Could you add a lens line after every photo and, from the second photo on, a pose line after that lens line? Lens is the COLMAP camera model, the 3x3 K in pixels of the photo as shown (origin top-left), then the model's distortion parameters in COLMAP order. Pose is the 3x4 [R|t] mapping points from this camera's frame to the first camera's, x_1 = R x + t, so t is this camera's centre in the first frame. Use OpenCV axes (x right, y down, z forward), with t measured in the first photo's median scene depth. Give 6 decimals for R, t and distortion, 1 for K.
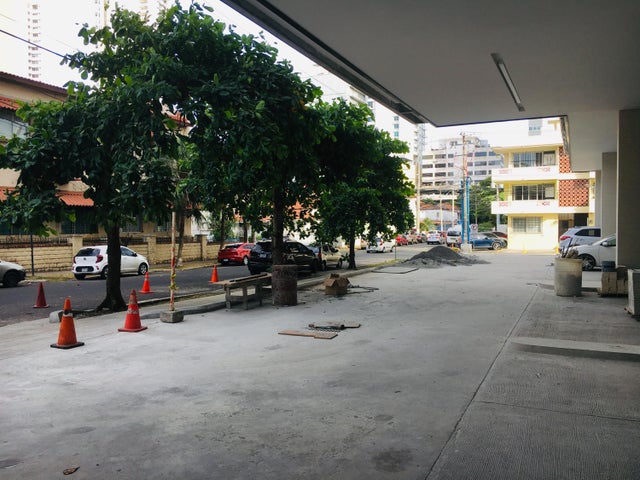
lens RADIAL K [[543.5, 0, 320.0], [0, 543.5, 240.0], [0, 0, 1]] dist [0.085583, -0.120292]
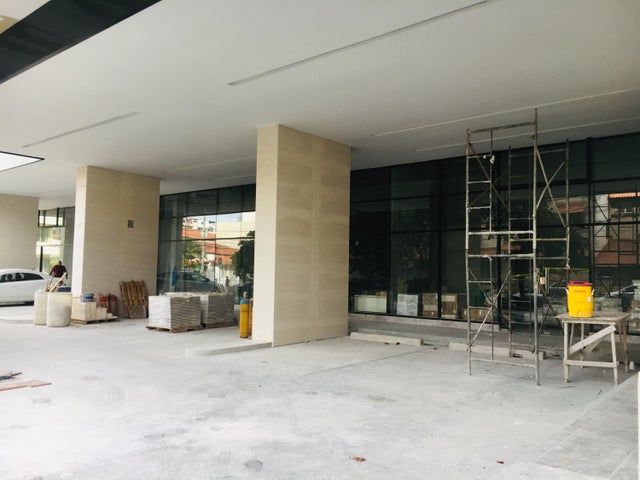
lens RADIAL K [[541.1, 0, 320.0], [0, 541.1, 240.0], [0, 0, 1]] dist [0.086622, -0.126522]
pose [[0.250940, 0.067691, 0.965633, -1.086342], [0.005766, 0.997430, -0.071418, 0.026423], [-0.967985, 0.023490, 0.249905, 0.533240]]
